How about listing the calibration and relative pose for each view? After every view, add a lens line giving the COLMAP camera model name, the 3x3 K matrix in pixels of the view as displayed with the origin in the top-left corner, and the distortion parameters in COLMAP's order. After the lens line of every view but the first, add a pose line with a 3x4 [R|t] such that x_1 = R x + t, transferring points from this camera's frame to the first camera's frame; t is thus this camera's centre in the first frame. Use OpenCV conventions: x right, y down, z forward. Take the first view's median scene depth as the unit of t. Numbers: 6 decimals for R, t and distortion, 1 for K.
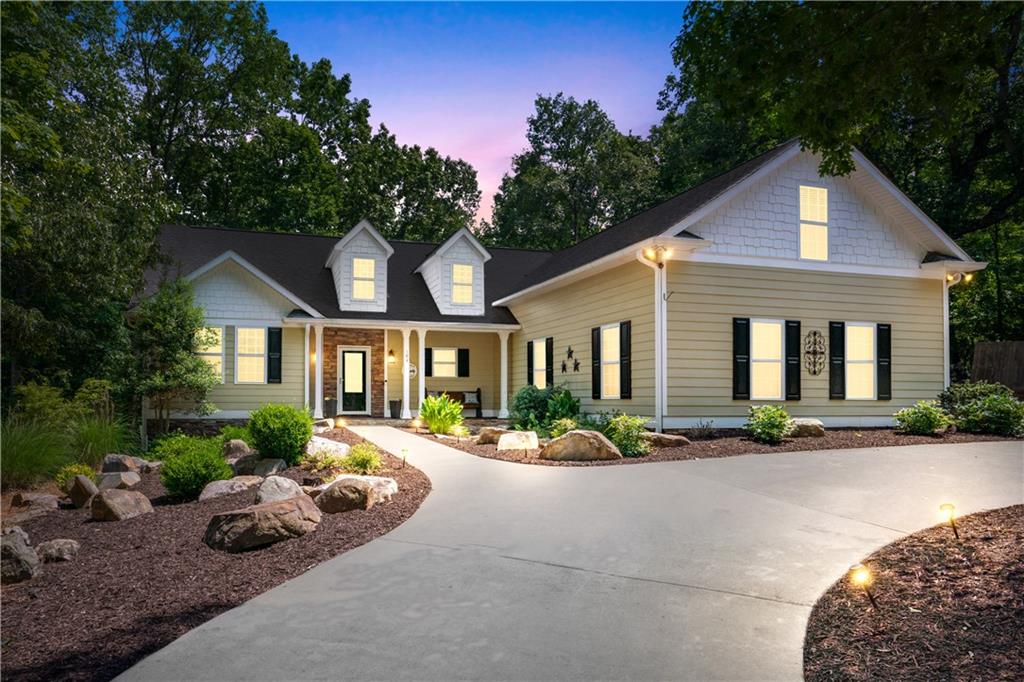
lens RADIAL K [[668.0, 0, 457.2], [0, 668.0, 388.2], [0, 0, 1]] dist [-0.005566, -0.000411]
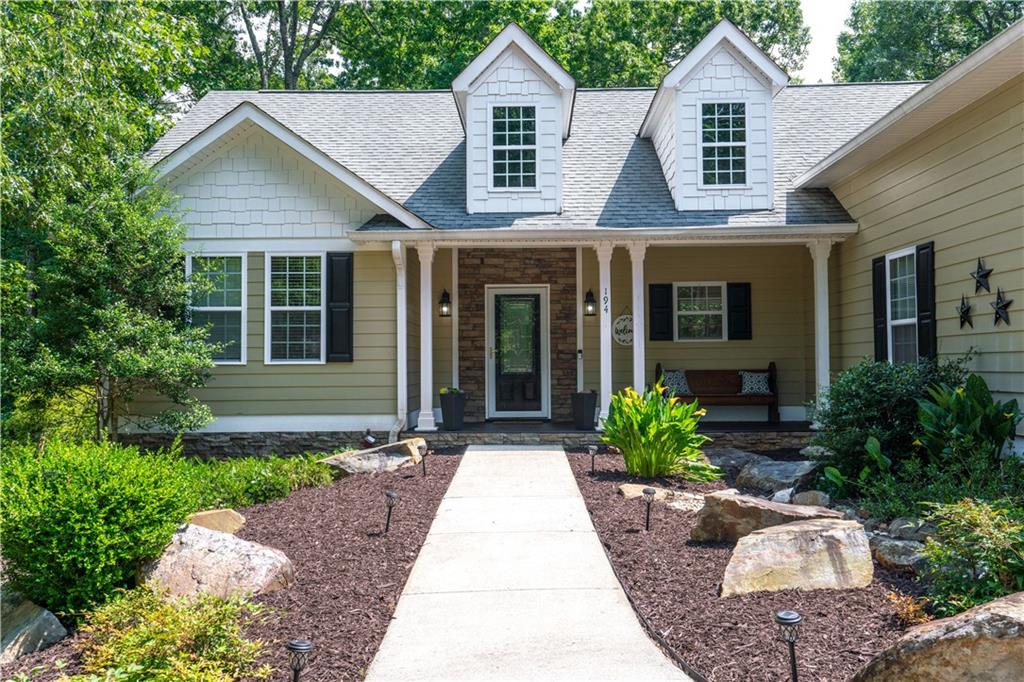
lens RADIAL K [[931.0, 0, 512.0], [0, 931.0, 341.0], [0, 0, 1]] dist [0.037154, 0.001085]
pose [[0.955978, -0.020209, -0.292742, 0.055024], [0.016688, 0.999755, -0.014520, -0.009783], [0.292963, 0.008996, 0.956081, 0.327038]]
